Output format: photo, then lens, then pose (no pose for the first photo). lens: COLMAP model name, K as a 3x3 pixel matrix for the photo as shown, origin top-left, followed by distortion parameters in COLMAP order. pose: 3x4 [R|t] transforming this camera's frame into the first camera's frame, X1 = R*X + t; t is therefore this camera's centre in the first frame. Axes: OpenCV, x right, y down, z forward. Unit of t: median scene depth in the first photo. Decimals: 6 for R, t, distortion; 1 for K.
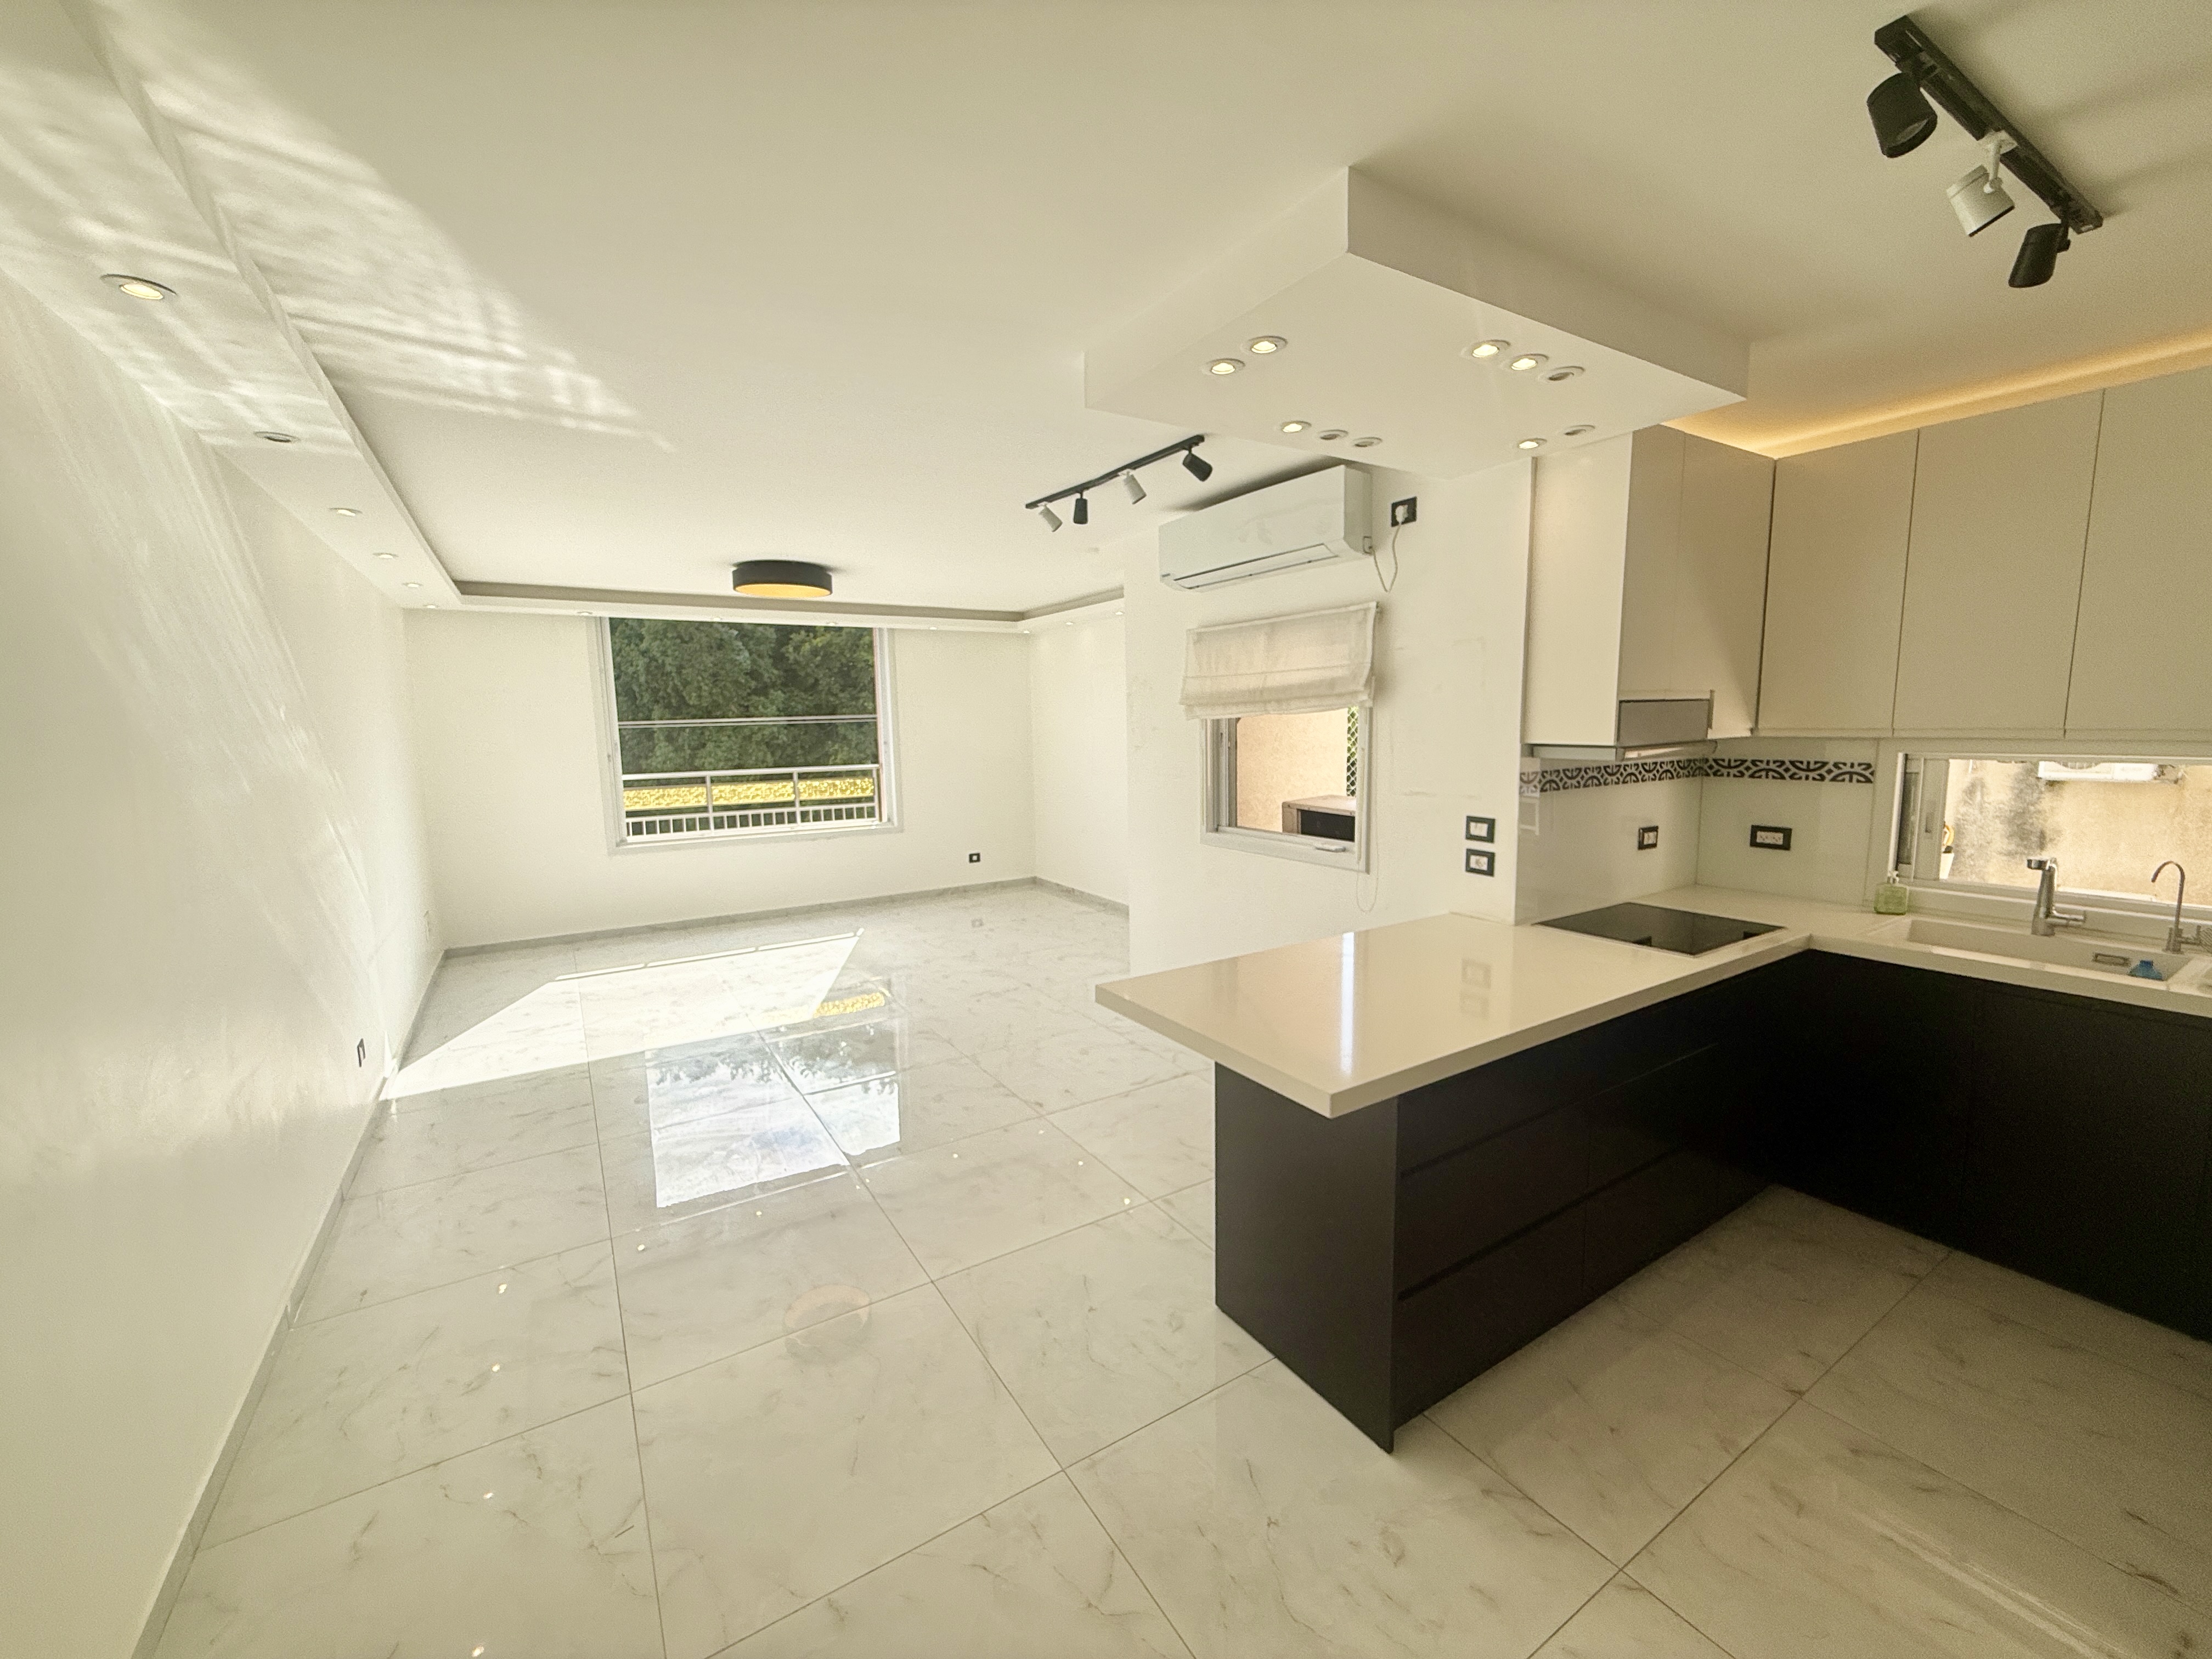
lens RADIAL K [[892.4, 0, 1106.0], [0, 892.4, 829.5], [0, 0, 1]] dist [0.000253, 0.000055]
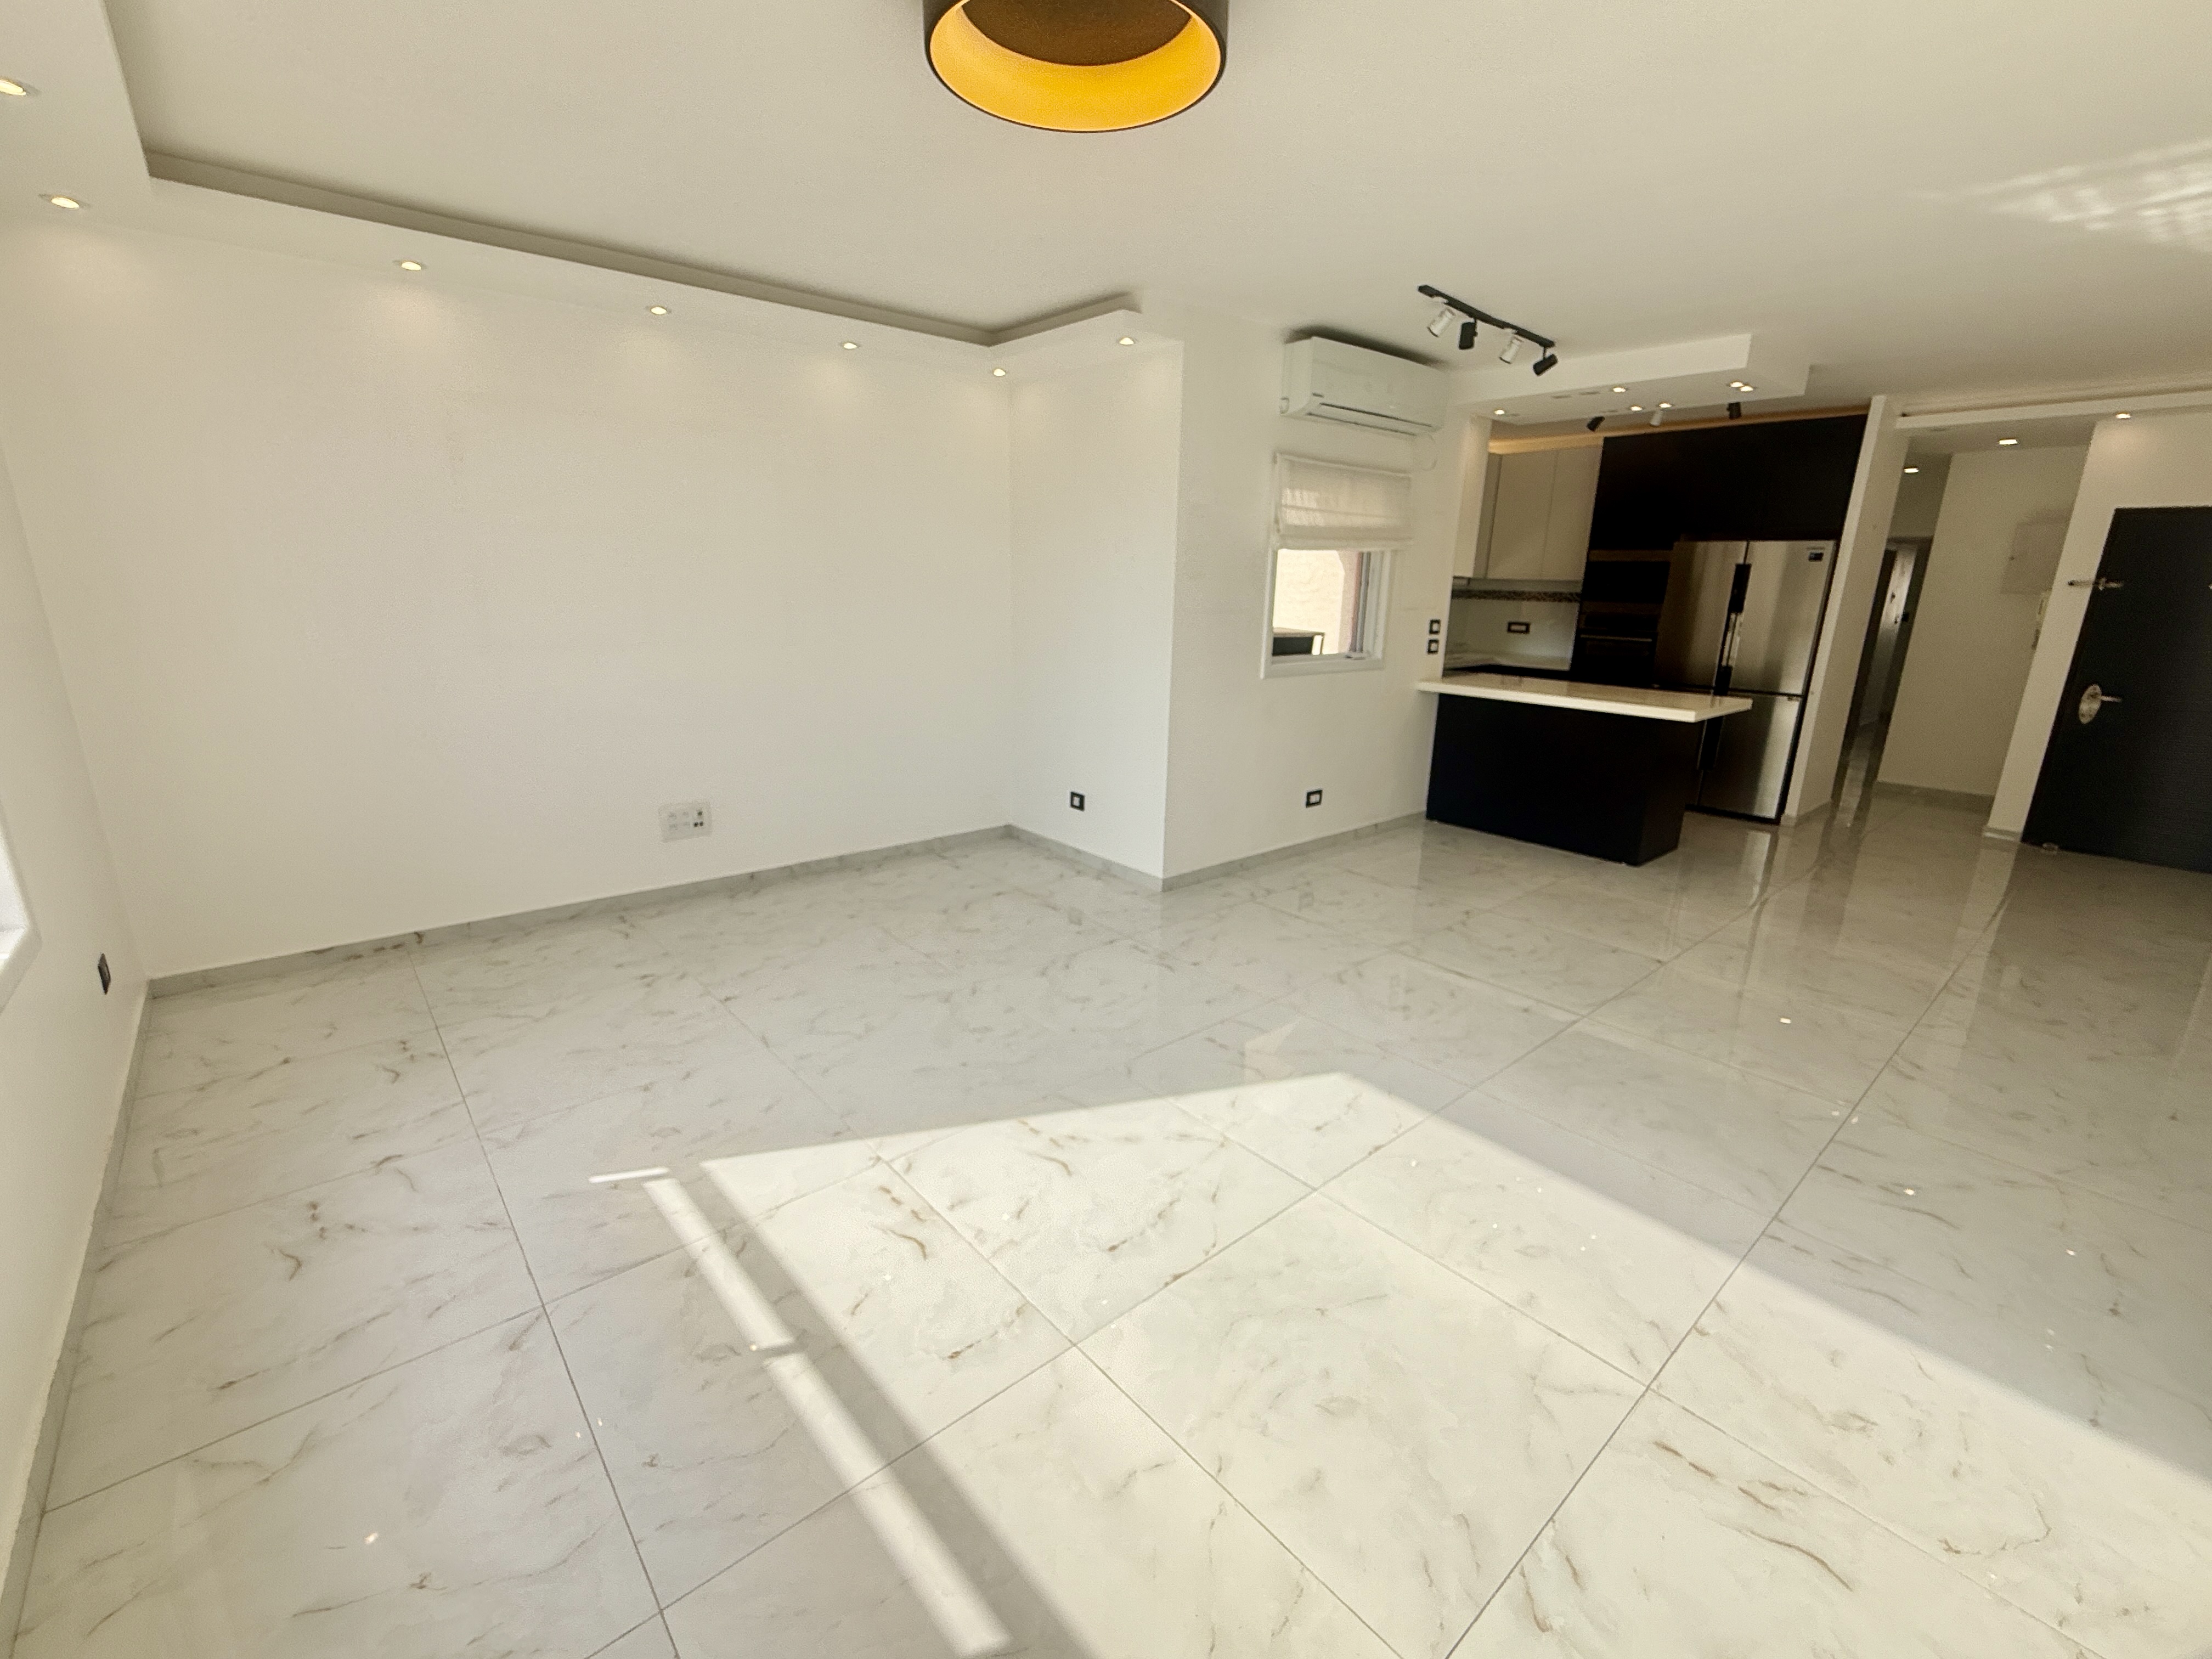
lens RADIAL K [[952.9, 0, 1114.1], [0, 952.9, 823.9], [0, 0, 1]] dist [-0.001649, -0.000616]
pose [[-0.159802, -0.236341, 0.958440, -0.580250], [0.104163, 0.961459, 0.254453, -0.072604], [-0.981638, 0.140496, -0.129025, 0.827320]]
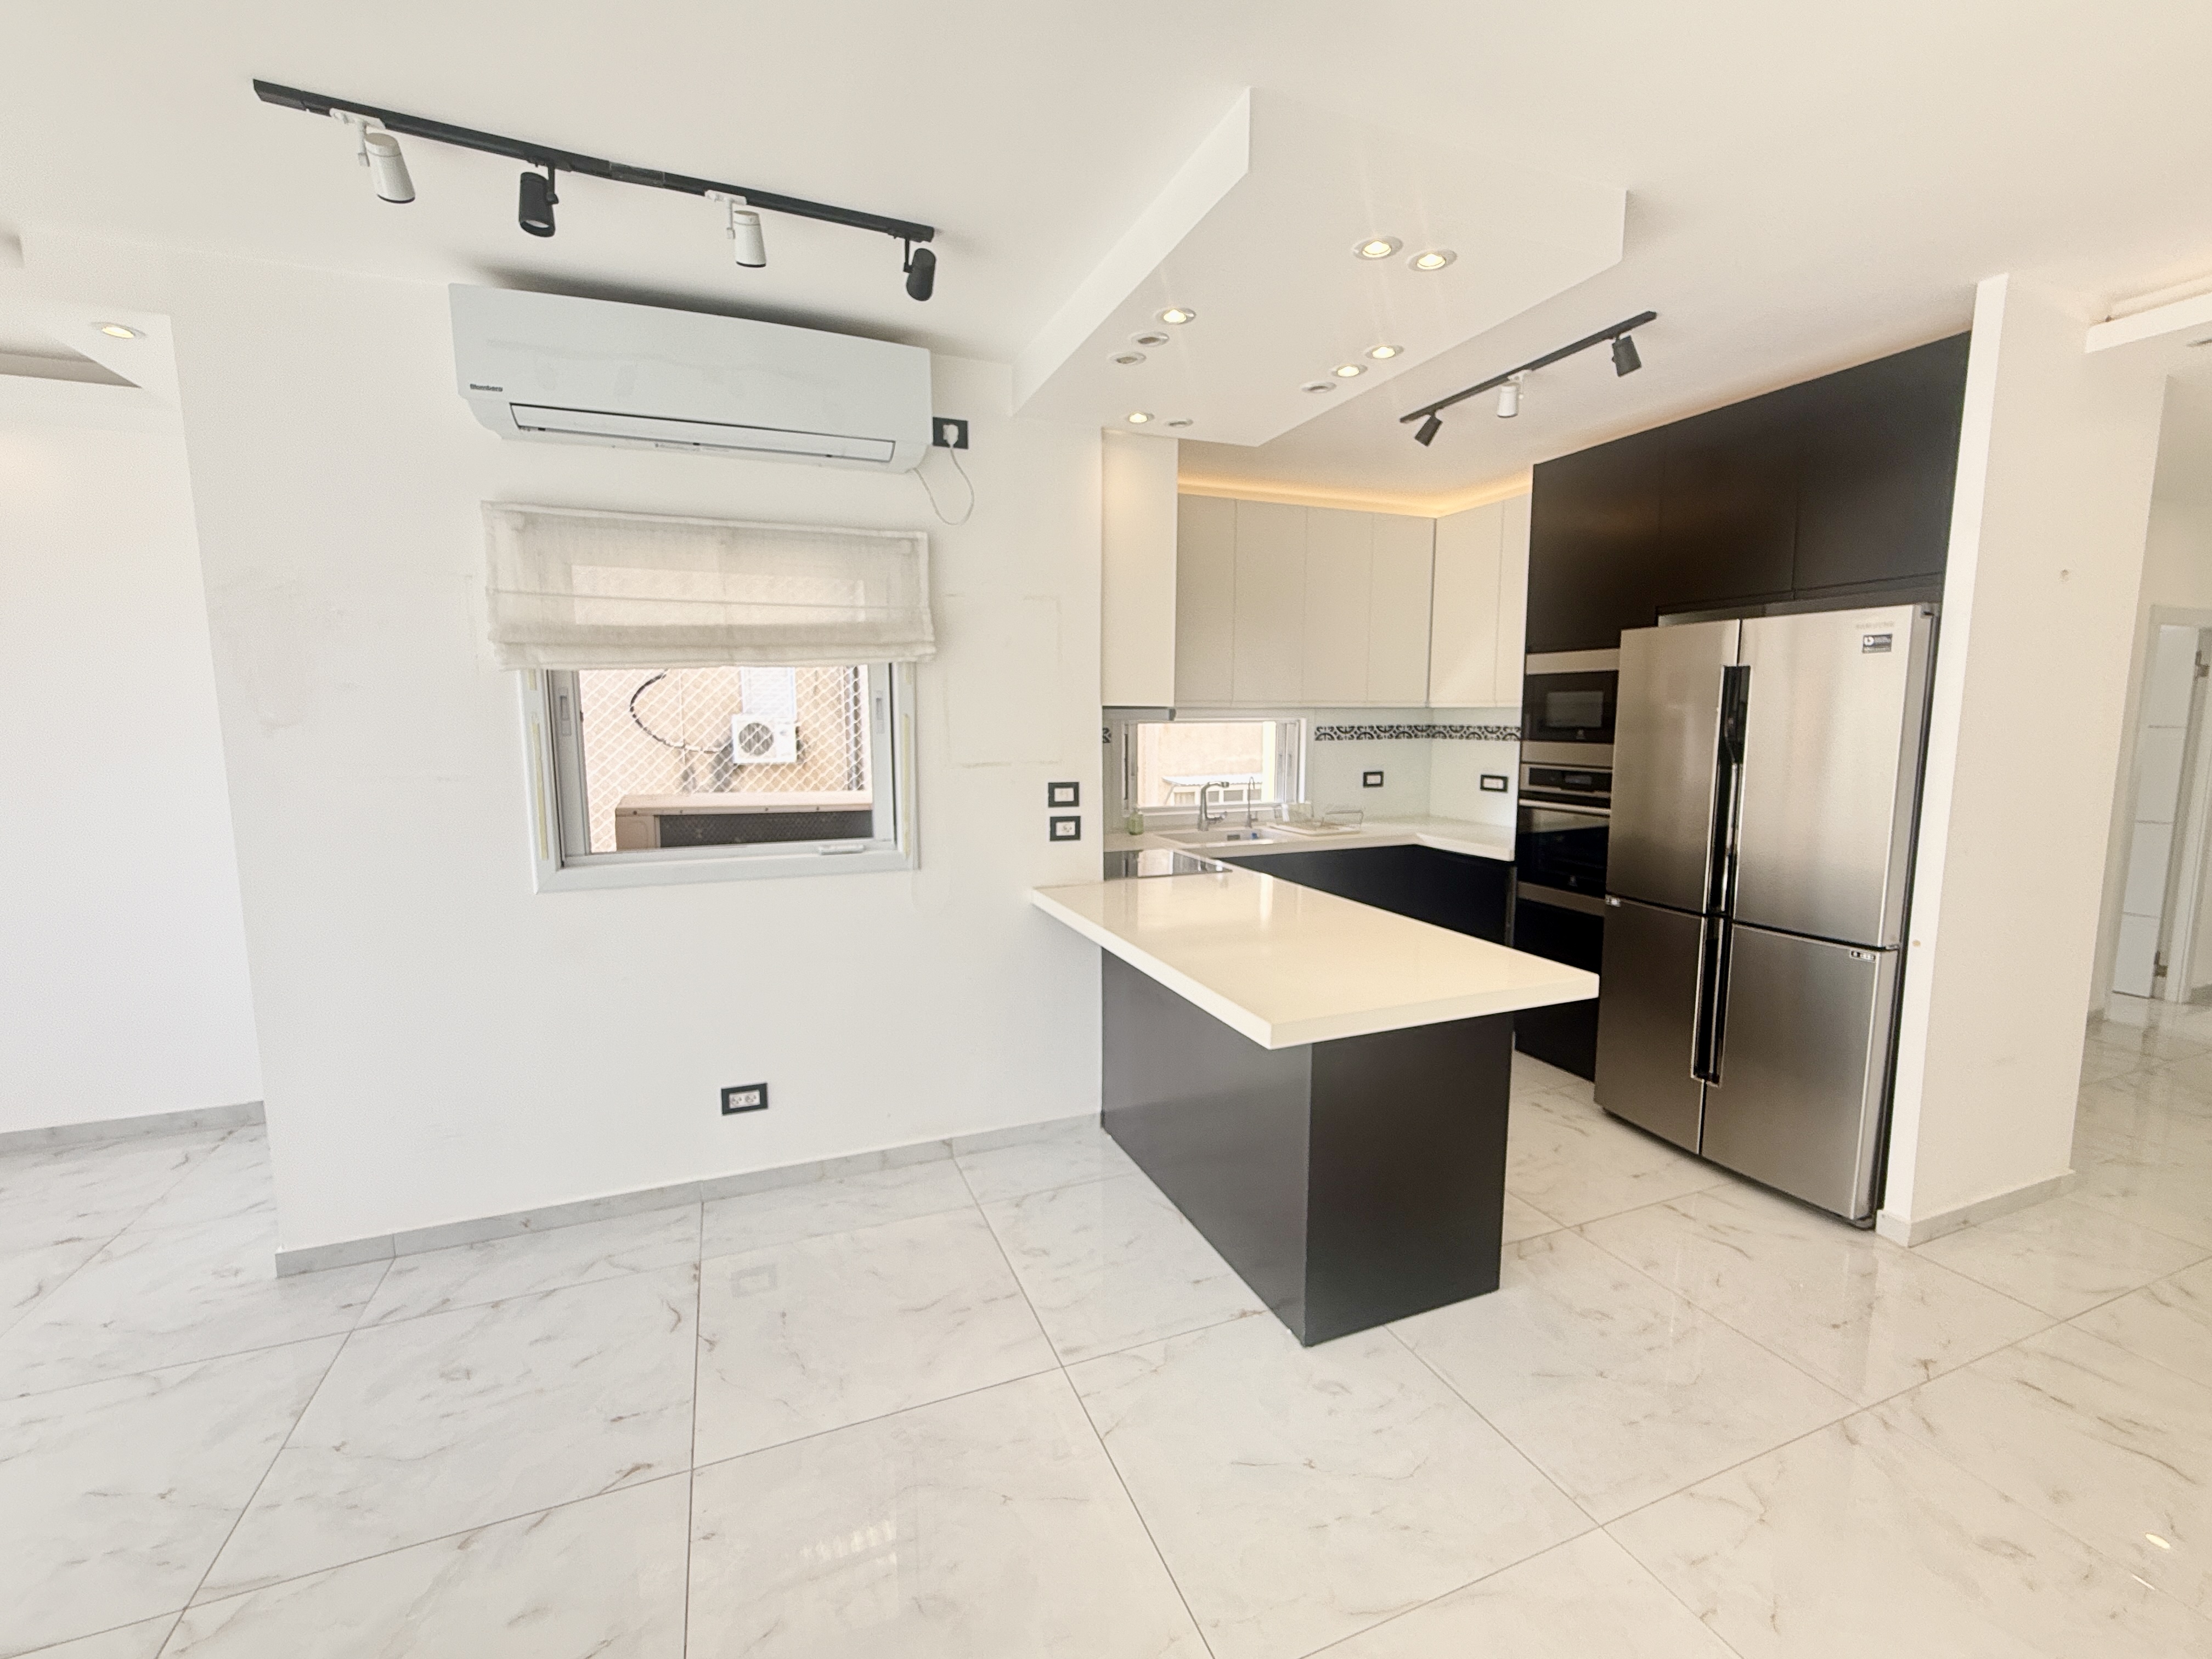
lens RADIAL K [[944.2, 0, 1109.2], [0, 944.2, 828.8], [0, 0, 1]] dist [-0.000447, -0.000233]
pose [[0.171564, -0.104960, 0.979566, -0.255692], [0.122107, 0.988907, 0.084575, -0.019387], [-0.977576, 0.105102, 0.182477, 0.335042]]
